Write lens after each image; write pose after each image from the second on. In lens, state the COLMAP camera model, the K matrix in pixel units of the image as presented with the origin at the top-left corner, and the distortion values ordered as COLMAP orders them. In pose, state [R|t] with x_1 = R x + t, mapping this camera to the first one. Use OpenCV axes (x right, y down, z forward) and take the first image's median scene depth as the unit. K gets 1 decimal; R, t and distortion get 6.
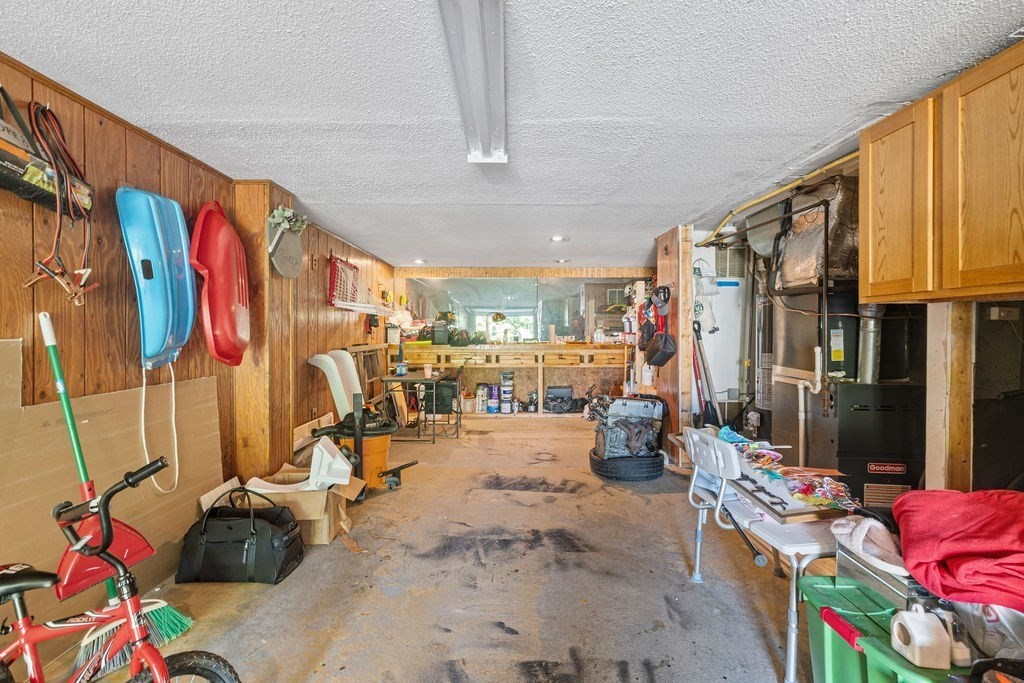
lens RADIAL K [[448.2, 0, 507.6], [0, 448.2, 334.3], [0, 0, 1]] dist [0.000853, 0.000230]
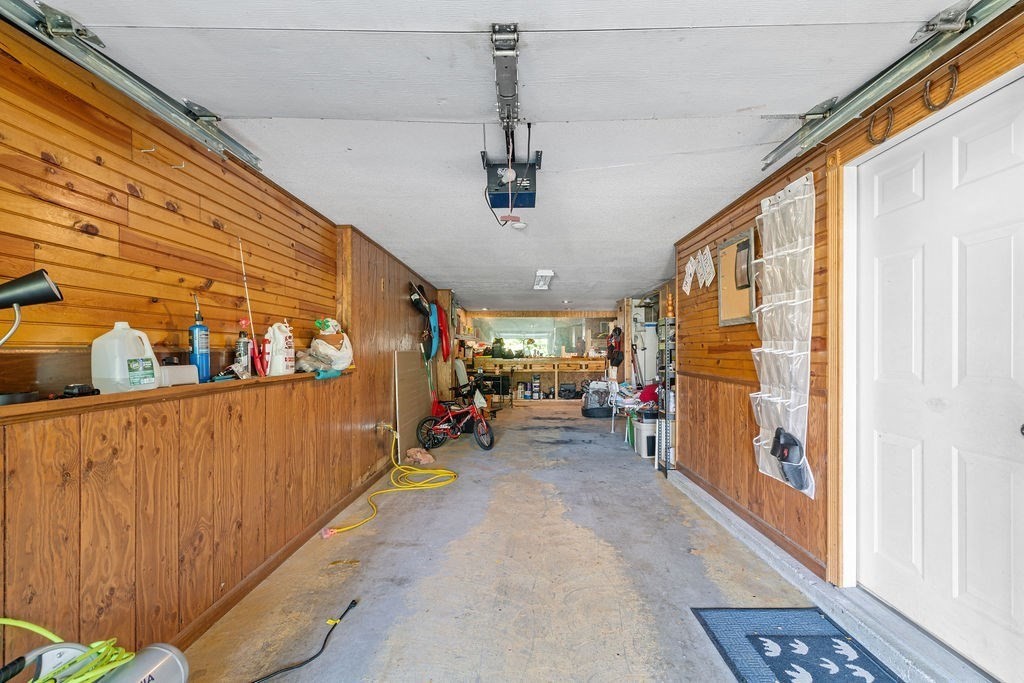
lens RADIAL K [[445.2, 0, 509.2], [0, 445.2, 341.5], [0, 0, 1]] dist [0.001757, 0.000556]
pose [[0.999763, -0.001428, -0.021746, -0.066432], [0.000766, 0.999537, -0.030419, 0.011719], [0.021779, 0.030395, 0.999301, -0.668662]]
